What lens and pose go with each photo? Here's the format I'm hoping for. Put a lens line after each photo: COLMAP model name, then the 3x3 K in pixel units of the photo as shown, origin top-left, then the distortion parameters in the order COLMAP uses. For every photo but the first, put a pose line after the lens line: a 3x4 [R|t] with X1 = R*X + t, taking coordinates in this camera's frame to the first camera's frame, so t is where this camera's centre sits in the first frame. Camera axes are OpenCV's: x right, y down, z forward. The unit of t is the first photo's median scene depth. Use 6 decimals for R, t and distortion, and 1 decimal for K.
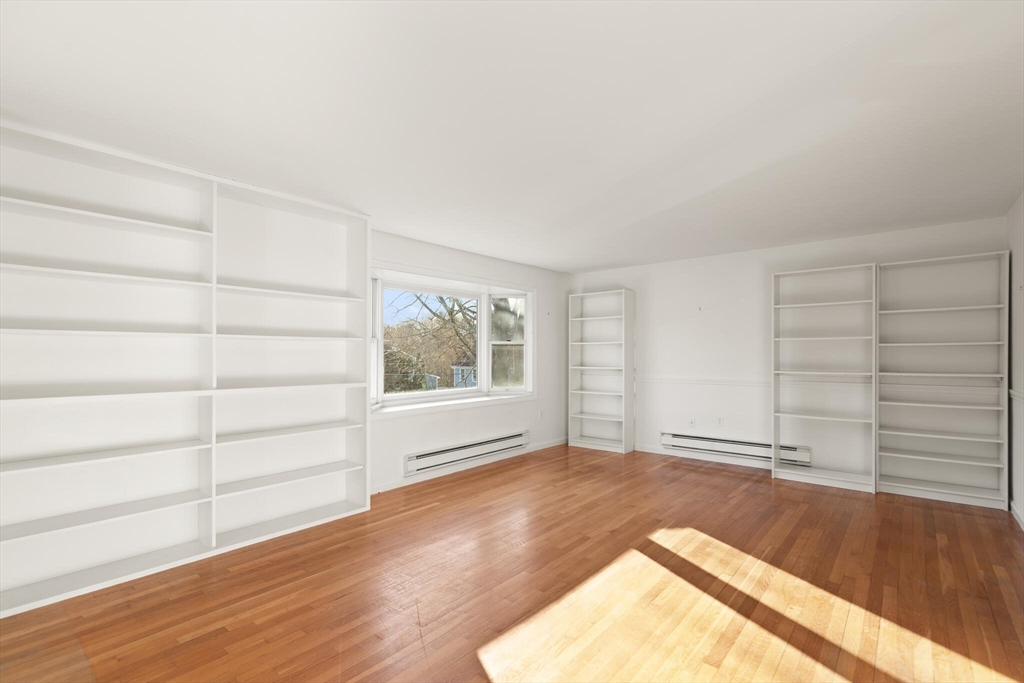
lens RADIAL K [[476.6, 0, 499.9], [0, 476.6, 339.9], [0, 0, 1]] dist [0.009837, -0.001470]
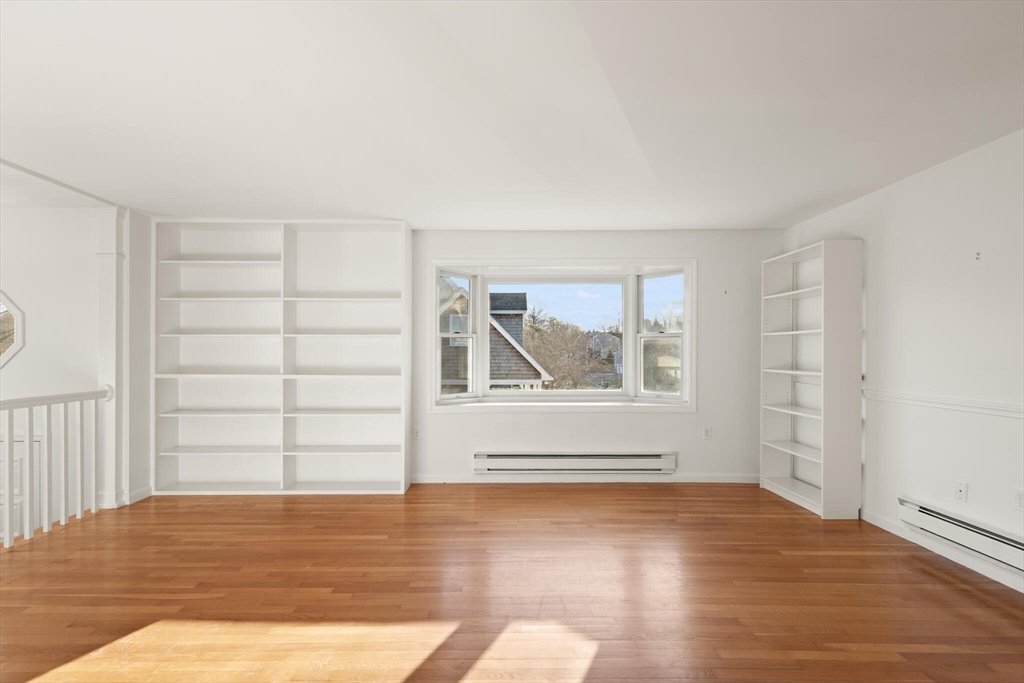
lens RADIAL K [[476.6, 0, 504.5], [0, 476.6, 349.0], [0, 0, 1]] dist [0.009837, -0.001470]
pose [[0.651818, 0.003147, -0.758369, 0.596981], [0.019499, 0.999591, 0.020907, 0.010213], [0.758125, -0.028415, 0.651490, 0.417046]]
